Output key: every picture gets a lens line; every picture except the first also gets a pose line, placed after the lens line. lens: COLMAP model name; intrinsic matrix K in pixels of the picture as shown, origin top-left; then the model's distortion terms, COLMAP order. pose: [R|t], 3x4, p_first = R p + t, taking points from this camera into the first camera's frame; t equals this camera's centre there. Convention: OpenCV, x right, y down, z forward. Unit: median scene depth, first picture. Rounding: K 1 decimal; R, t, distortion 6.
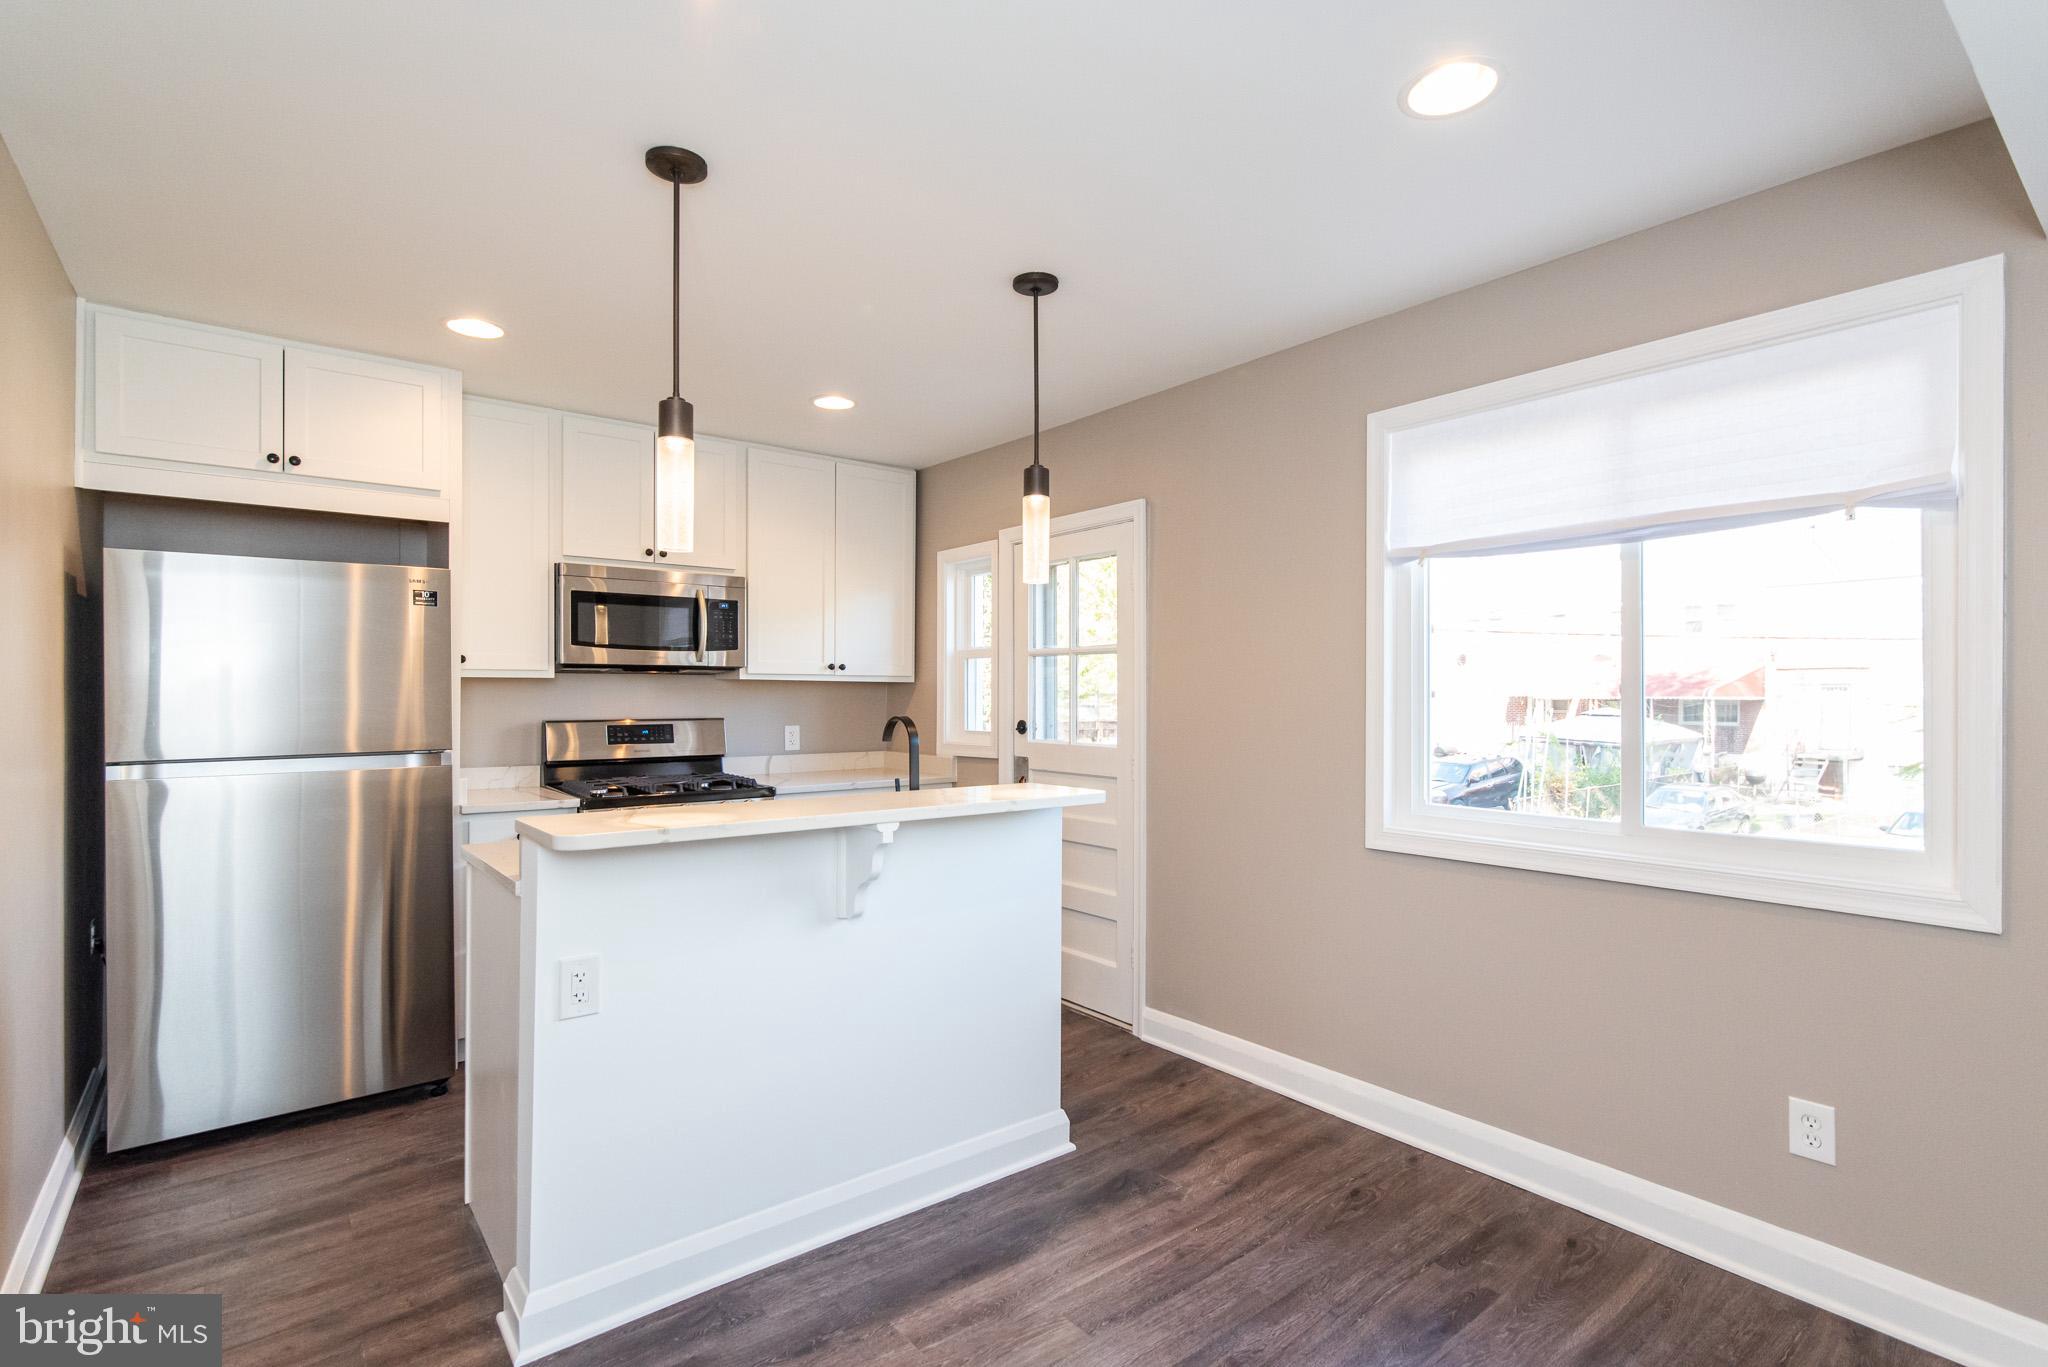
lens RADIAL K [[986.7, 0, 1026.5], [0, 986.7, 692.7], [0, 0, 1]] dist [0.000450, -0.000165]
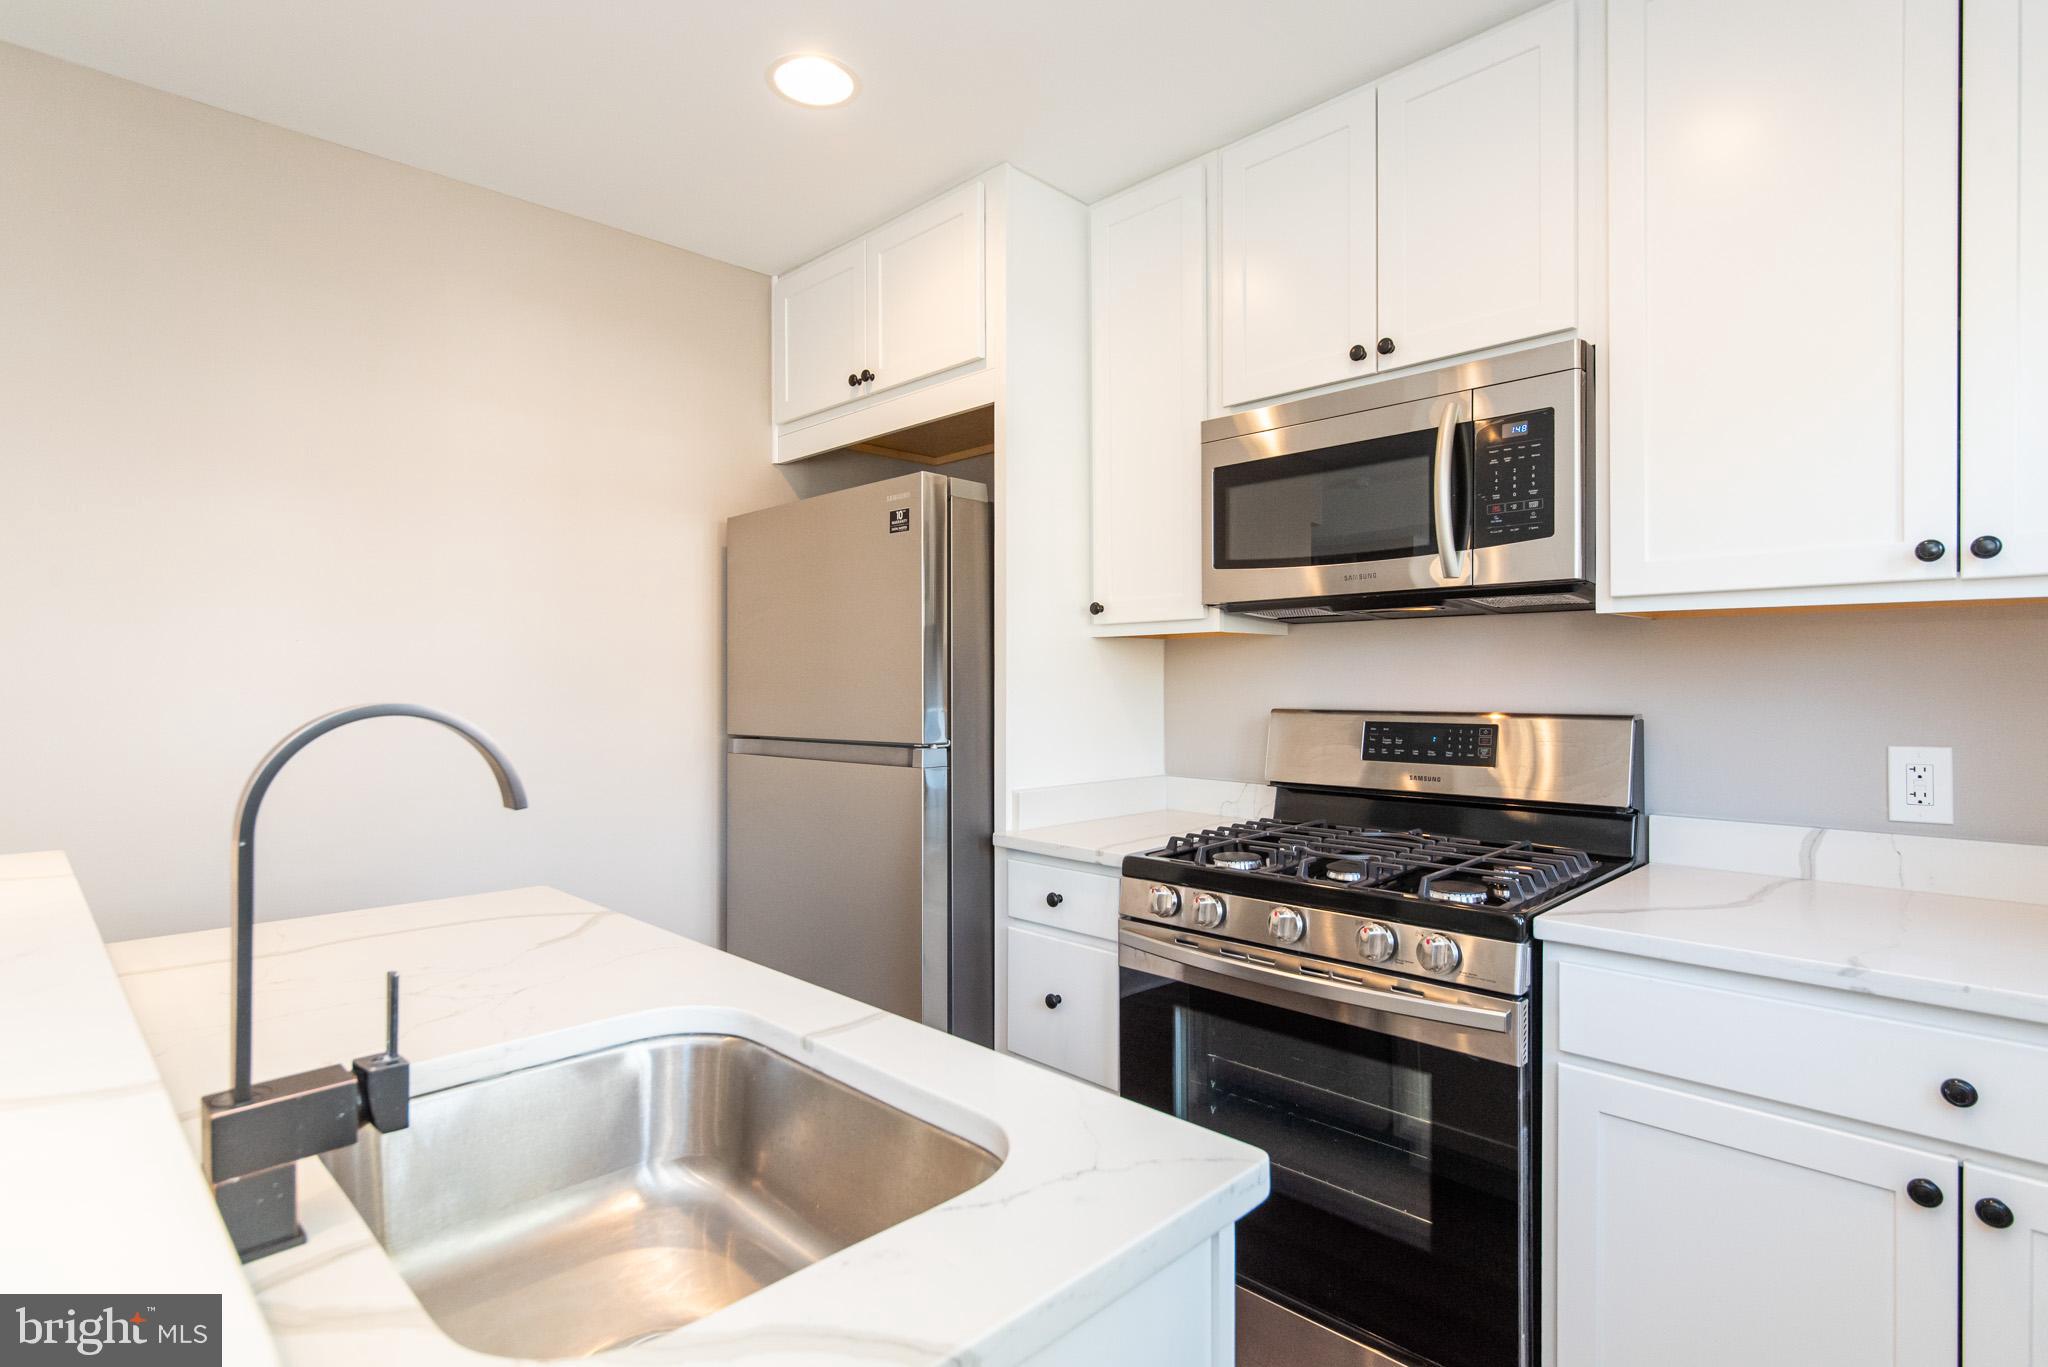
lens RADIAL K [[1031.7, 0, 1039.2], [0, 1031.7, 683.3], [0, 0, 1]] dist [0.002513, 0.001234]
pose [[0.104341, -0.000731, -0.994541, 0.092323], [0.002769, 0.999996, -0.000445, 0.014408], [0.994538, -0.002707, 0.104343, 0.841088]]
